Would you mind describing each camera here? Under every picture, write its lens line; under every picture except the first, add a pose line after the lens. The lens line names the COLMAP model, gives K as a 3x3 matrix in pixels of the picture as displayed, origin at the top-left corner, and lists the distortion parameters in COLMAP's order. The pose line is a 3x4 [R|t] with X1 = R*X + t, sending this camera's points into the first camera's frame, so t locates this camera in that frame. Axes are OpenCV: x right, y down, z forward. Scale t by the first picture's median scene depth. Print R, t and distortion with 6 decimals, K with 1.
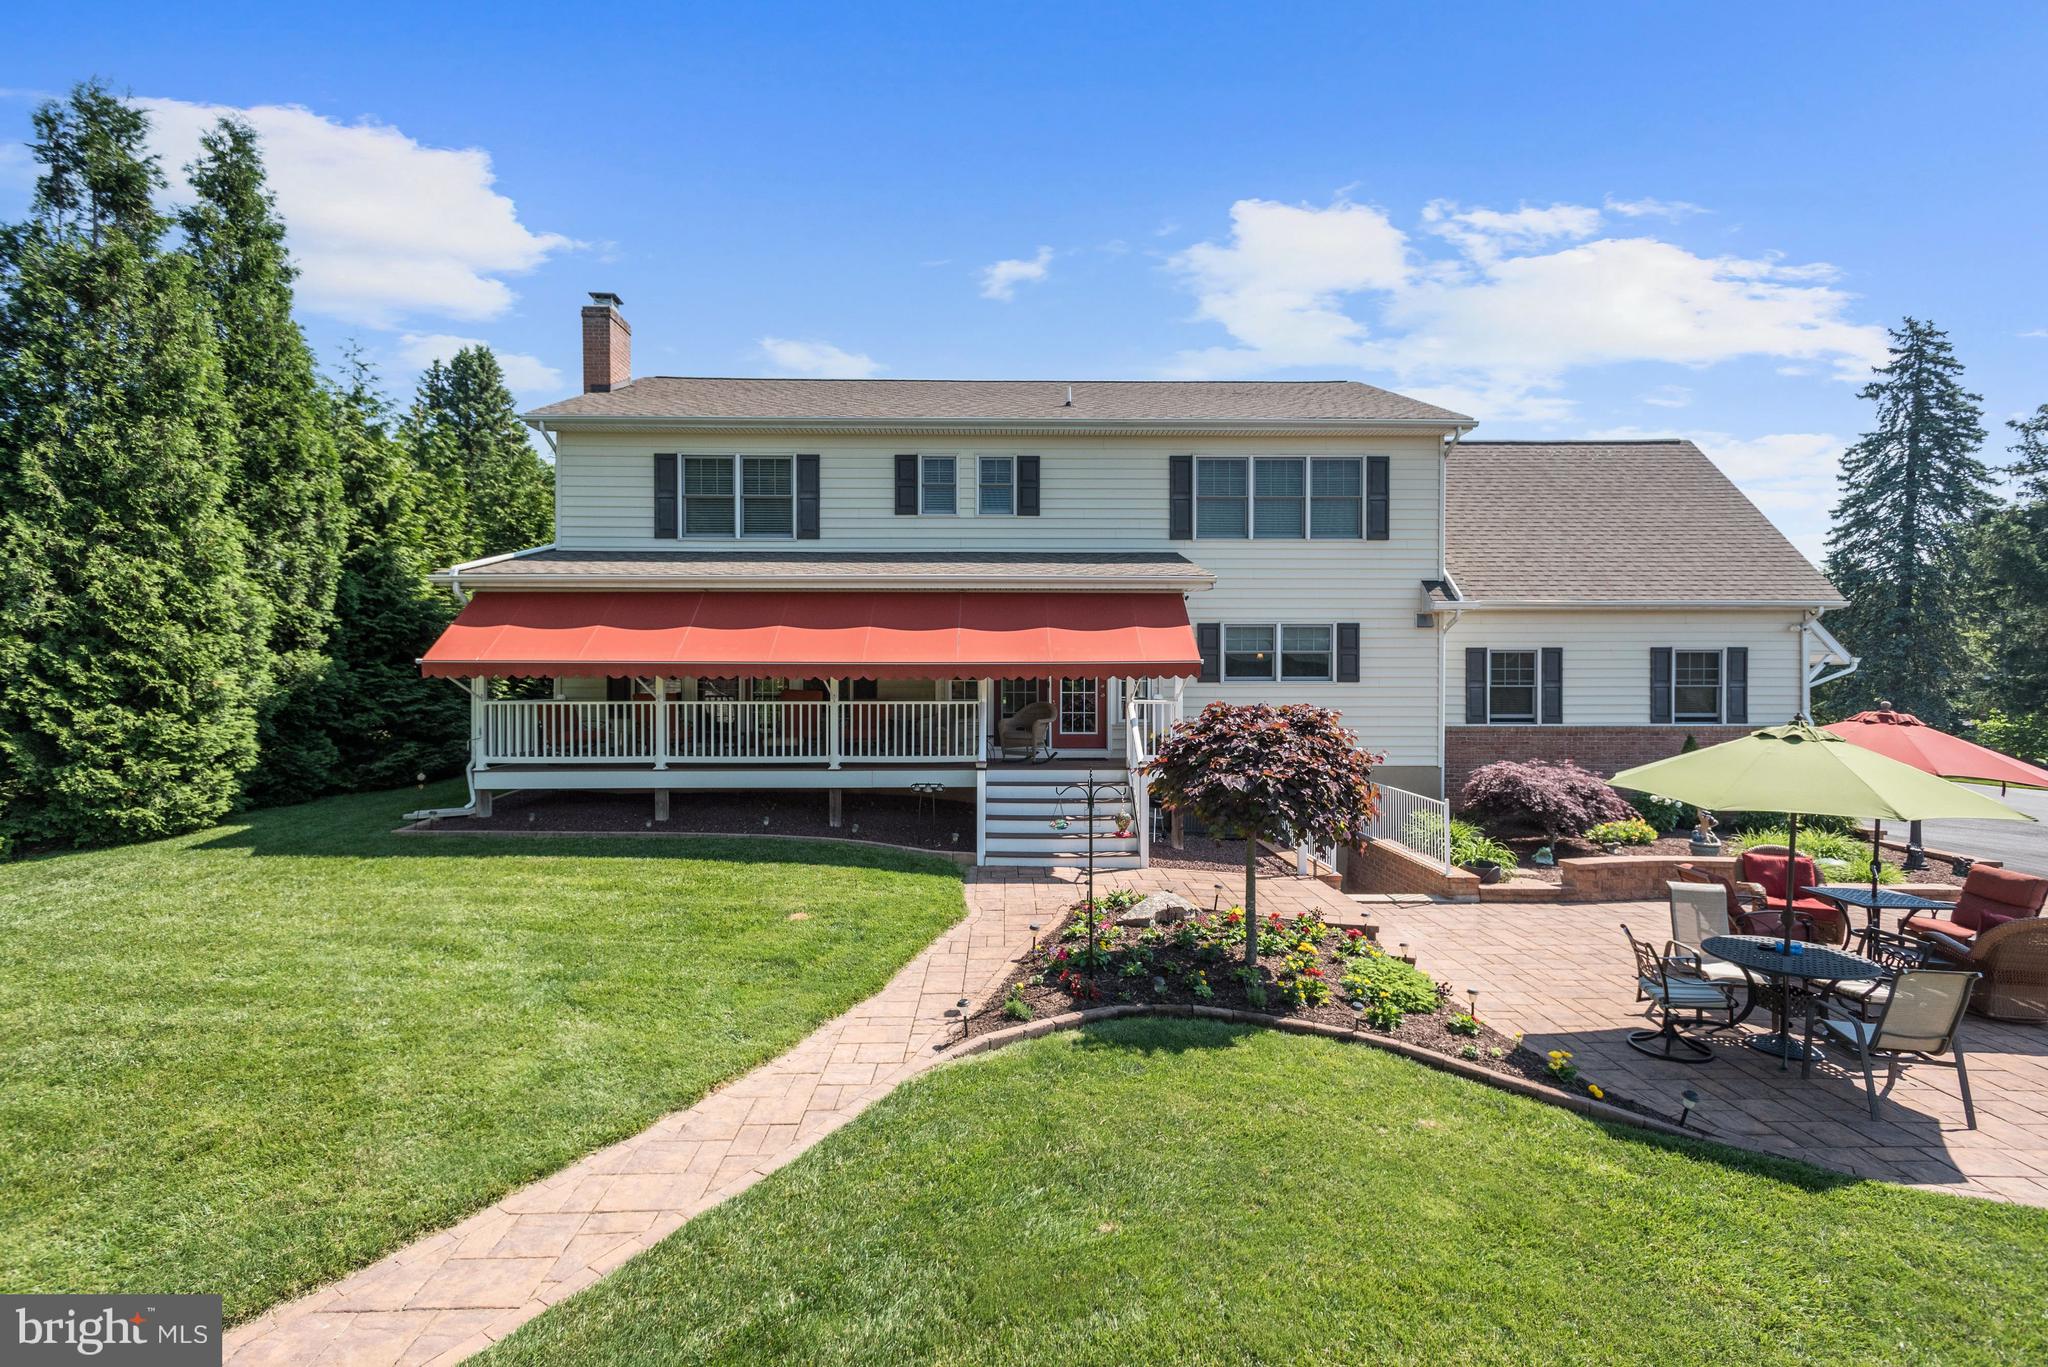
lens RADIAL K [[930.5, 0, 1084.6], [0, 930.5, 679.4], [0, 0, 1]] dist [-0.005005, -0.000581]
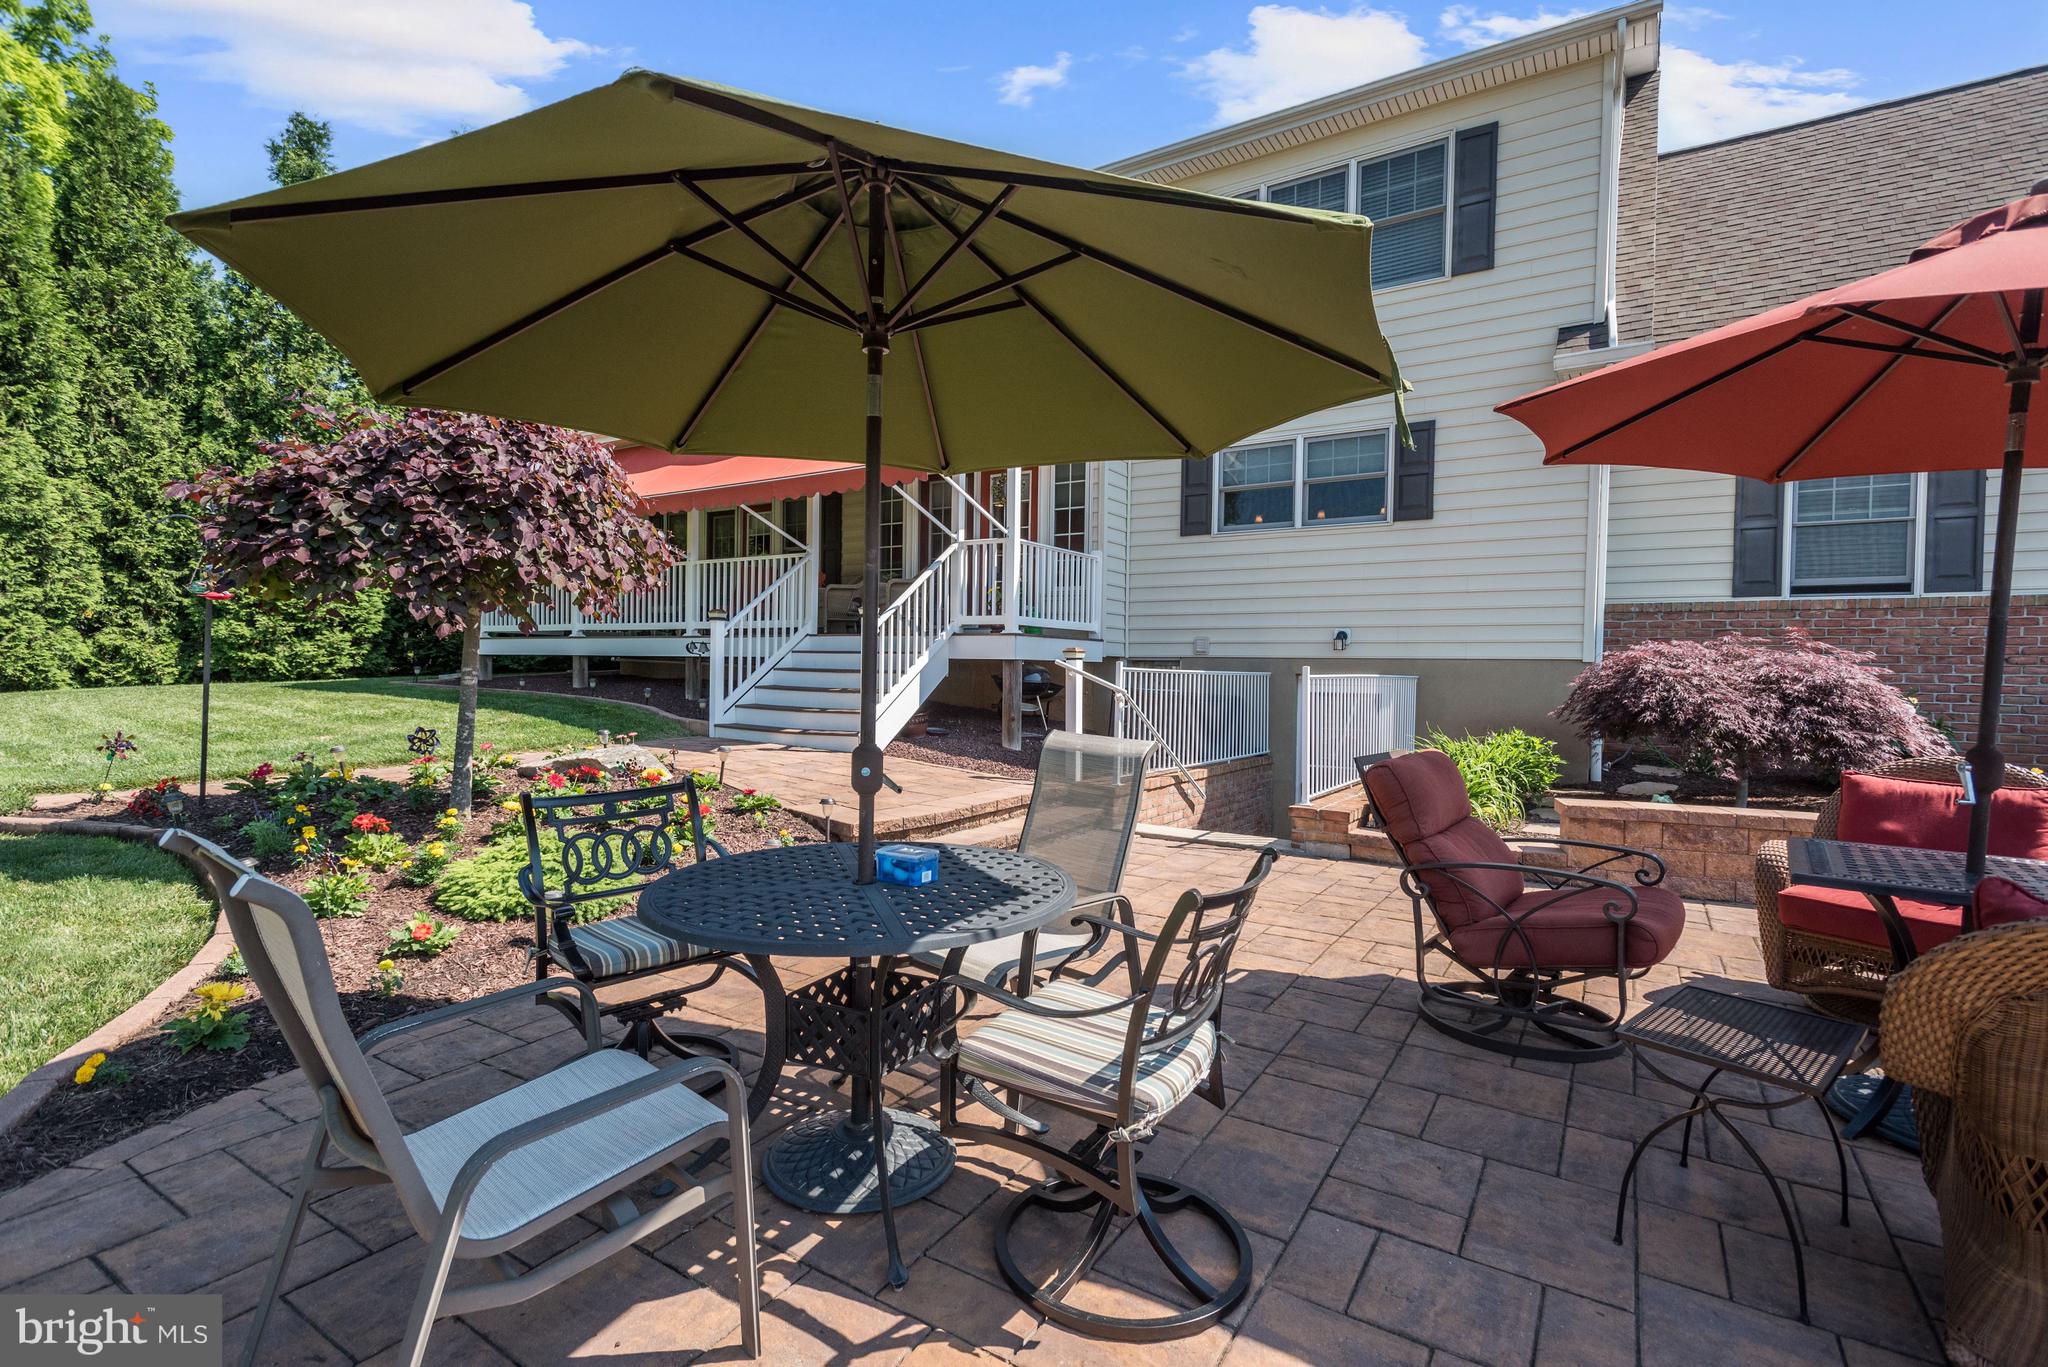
lens RADIAL K [[975.8, 0, 1048.5], [0, 975.8, 684.2], [0, 0, 1]] dist [0.012113, -0.006333]
pose [[0.819917, 0.018236, -0.572192, 0.469782], [-0.007178, 0.999741, 0.021577, 0.101154], [0.572438, -0.013584, 0.819835, 0.350319]]
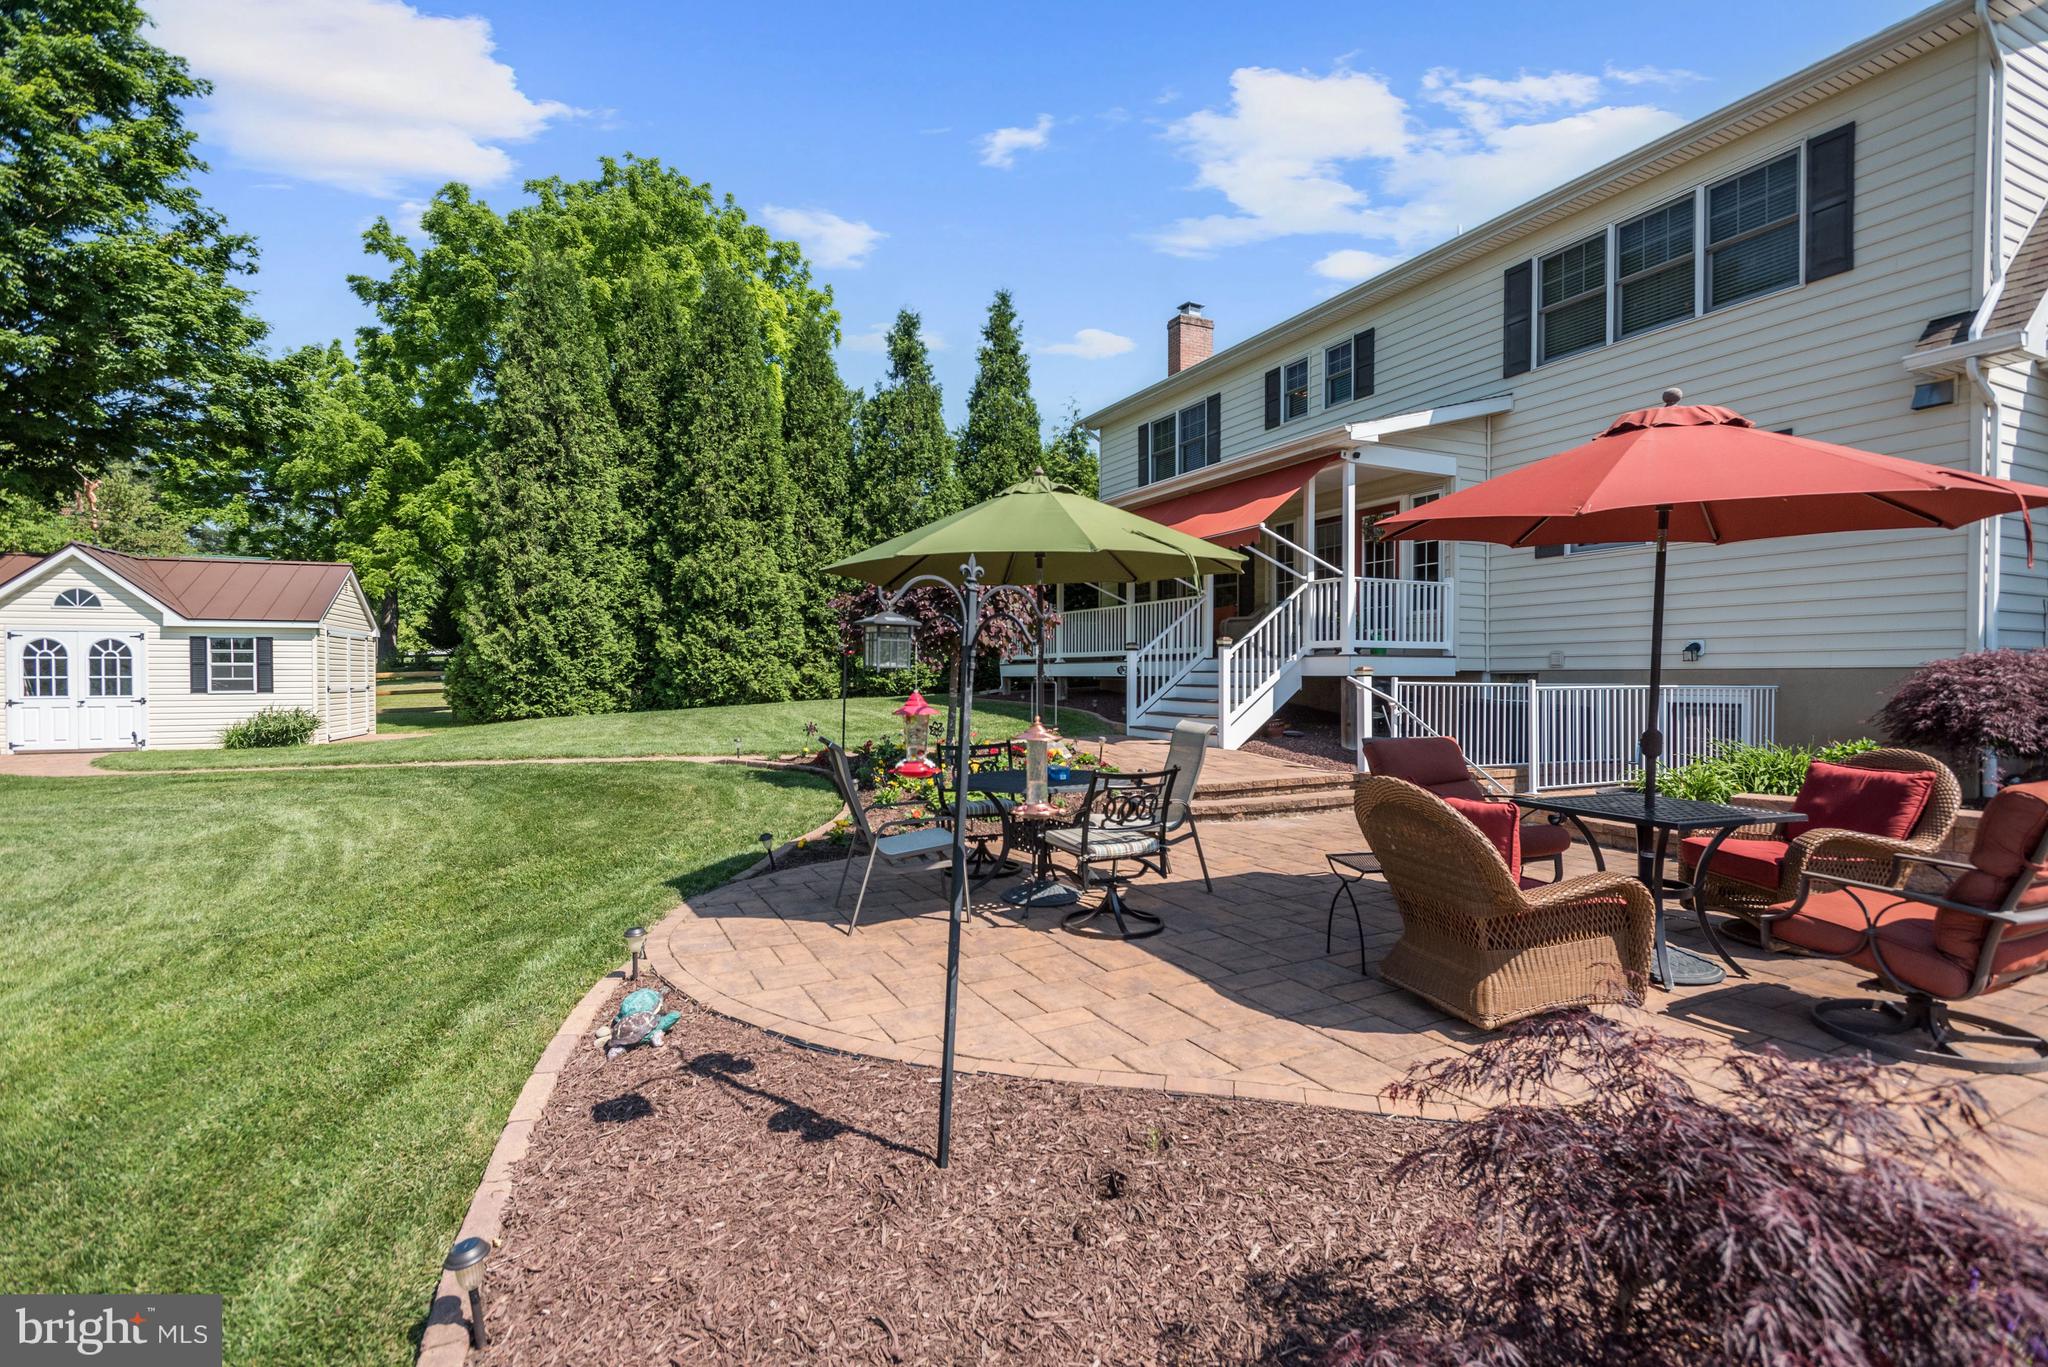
lens RADIAL K [[974.7, 0, 1017.6], [0, 974.7, 686.5], [0, 0, 1]] dist [-0.046769, 0.023332]
pose [[0.399117, 0.005022, -0.916886, 0.681842], [0.008822, 0.999918, 0.009316, 0.098180], [0.916858, -0.011807, 0.399040, 0.308063]]
